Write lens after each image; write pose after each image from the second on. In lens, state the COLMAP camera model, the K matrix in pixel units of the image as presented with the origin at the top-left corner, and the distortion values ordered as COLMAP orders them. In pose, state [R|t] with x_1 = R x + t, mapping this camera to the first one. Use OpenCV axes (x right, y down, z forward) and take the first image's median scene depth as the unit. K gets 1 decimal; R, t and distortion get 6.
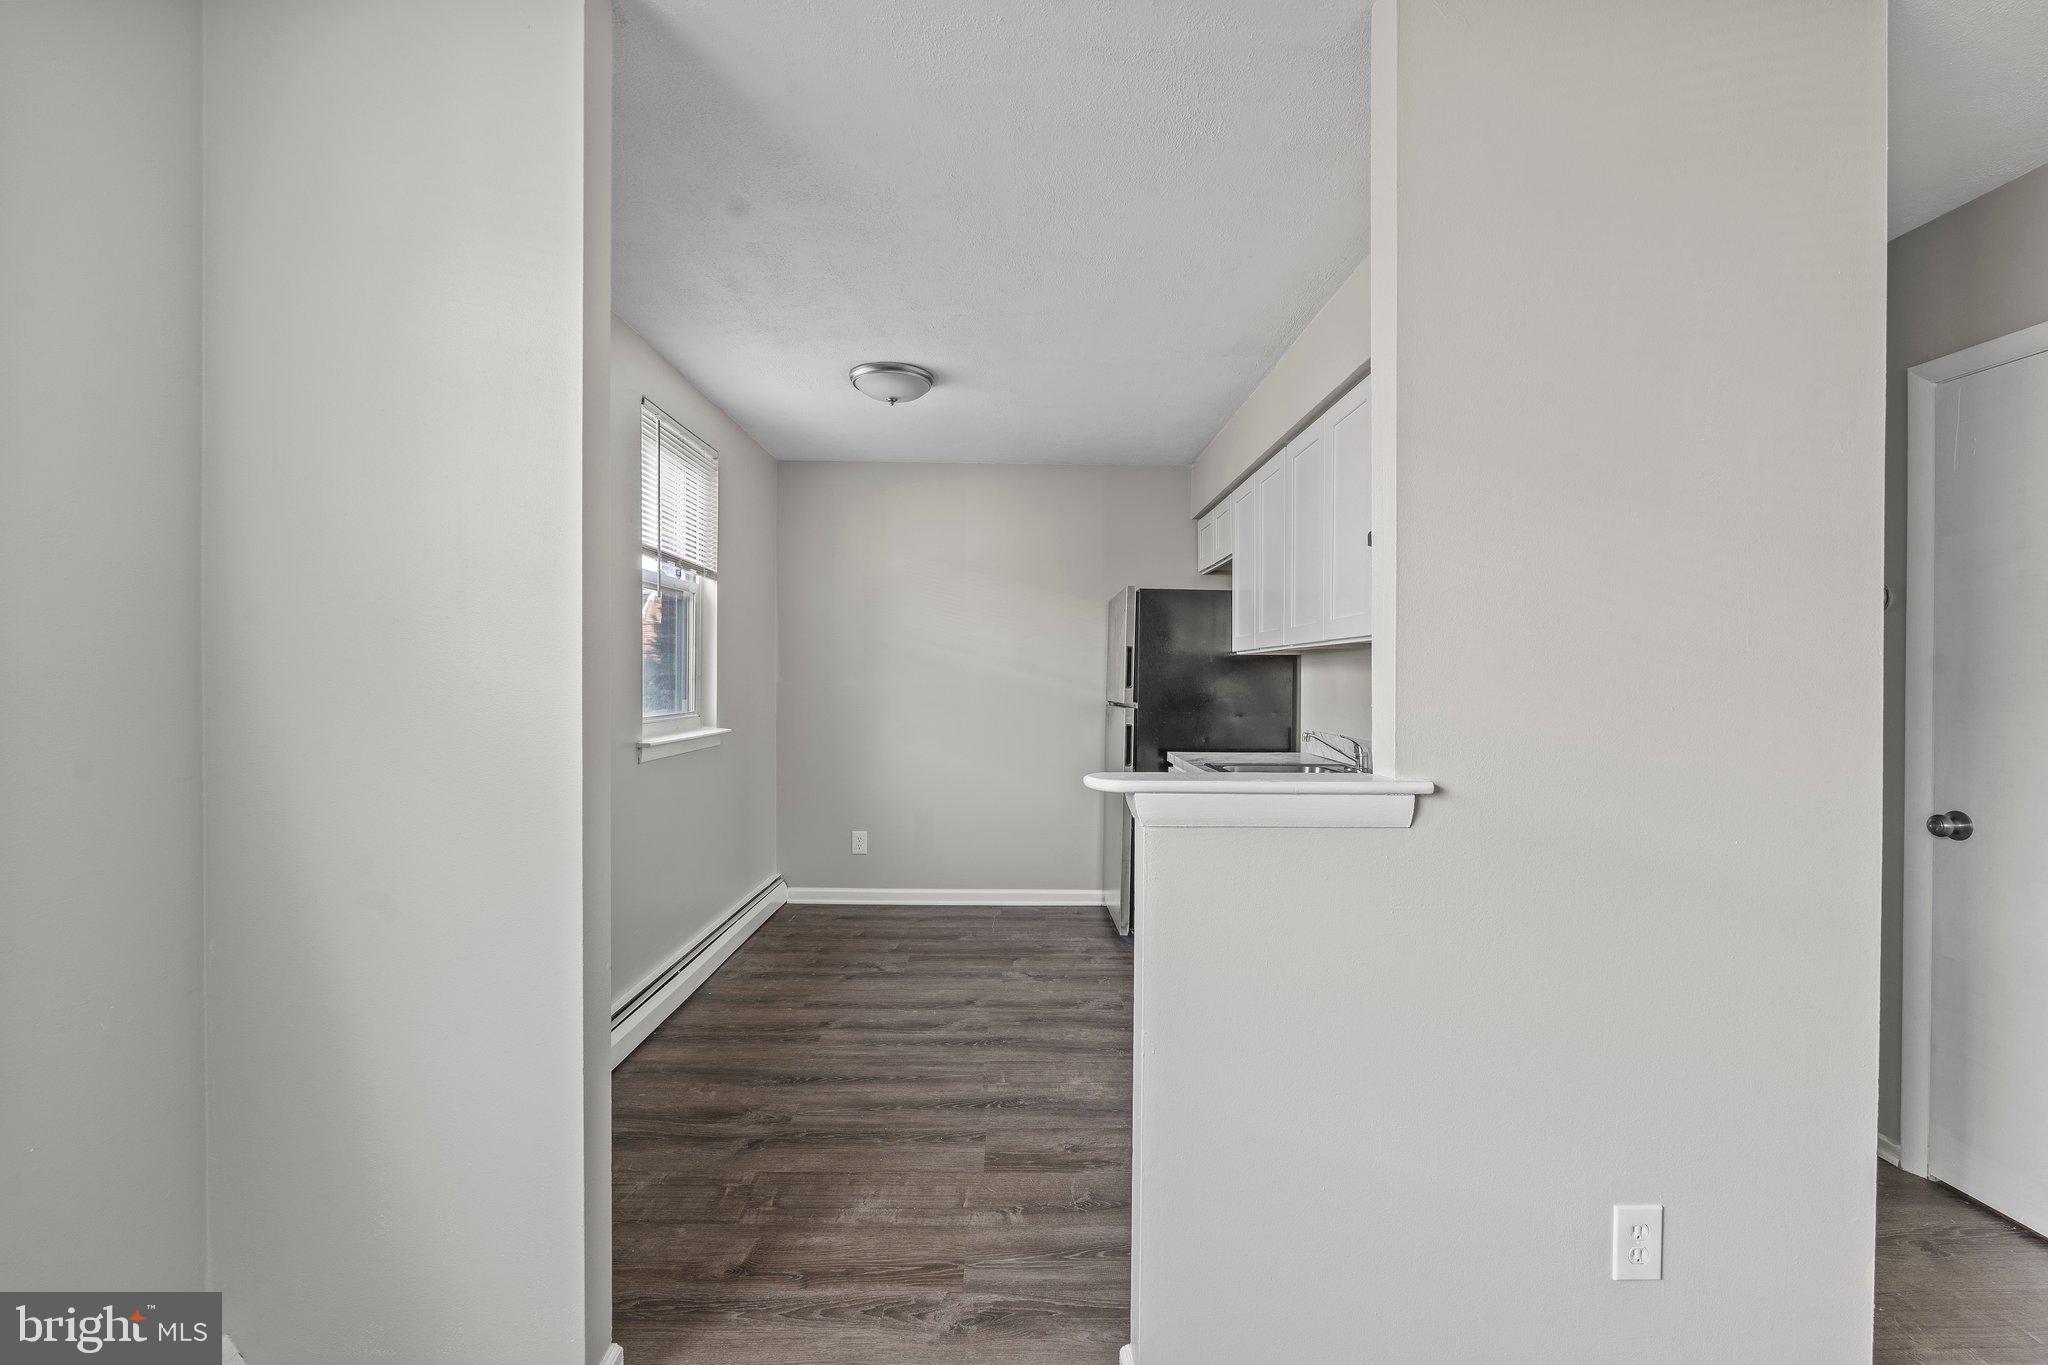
lens RADIAL K [[881.2, 0, 1025.3], [0, 881.2, 688.6], [0, 0, 1]] dist [-0.001798, -0.000165]
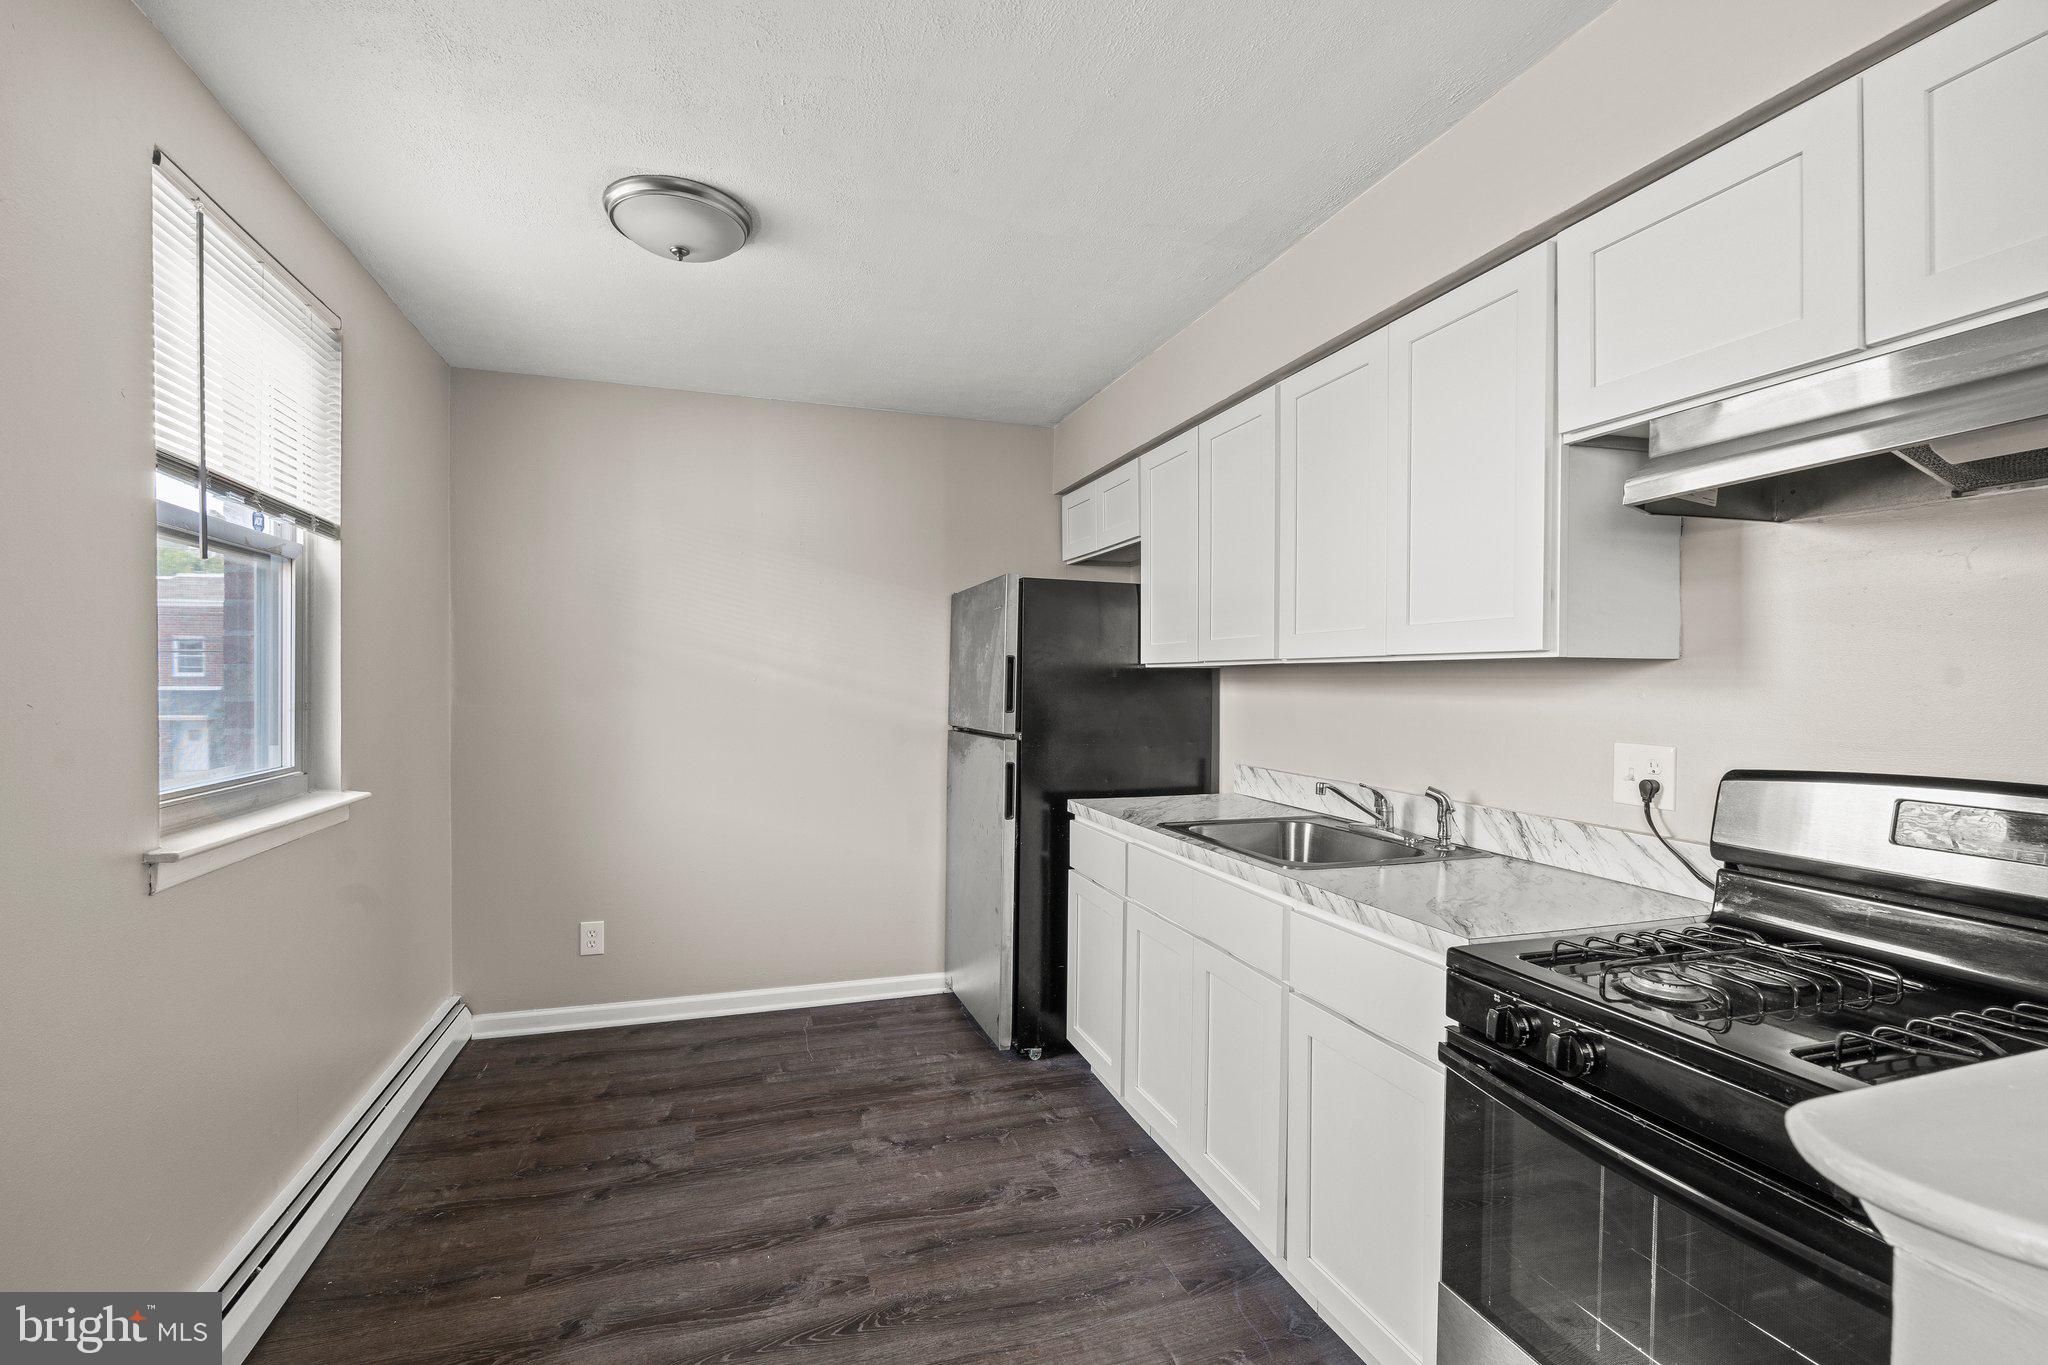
lens RADIAL K [[881.2, 0, 1025.3], [0, 881.2, 688.6], [0, 0, 1]] dist [-0.001798, -0.000165]
pose [[0.949403, -0.005951, 0.314004, -0.105778], [0.006114, 0.999981, 0.000467, -0.022133], [-0.314000, 0.001476, 0.949422, 0.313048]]
